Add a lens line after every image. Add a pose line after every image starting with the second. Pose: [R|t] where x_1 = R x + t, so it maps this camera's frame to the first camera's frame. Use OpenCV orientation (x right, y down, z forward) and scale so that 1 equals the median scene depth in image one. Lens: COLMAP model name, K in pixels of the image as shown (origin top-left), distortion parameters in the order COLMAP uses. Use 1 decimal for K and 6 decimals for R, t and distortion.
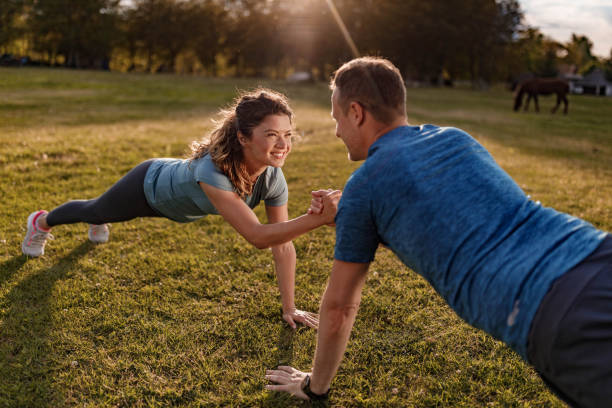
lens RADIAL K [[595.4, 0, 306.2], [0, 595.4, 200.7], [0, 0, 1]] dist [0.010280, 0.000825]
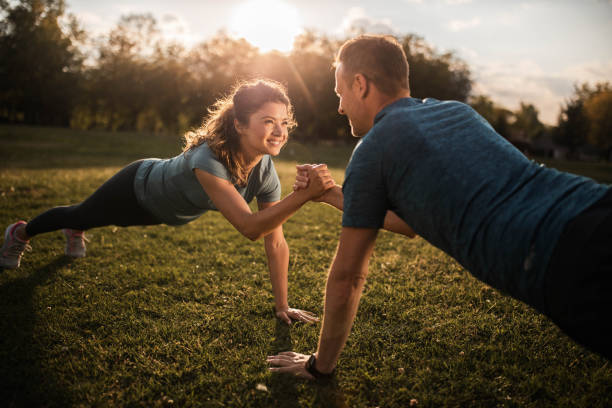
lens RADIAL K [[596.7, 0, 306.0], [0, 596.7, 204.0], [0, 0, 1]] dist [-0.008523, -0.003043]
pose [[0.997583, -0.000127, 0.069491, -0.065582], [0.007352, 0.994580, -0.103715, 0.130571], [-0.069101, 0.103975, 0.992176, 0.011331]]
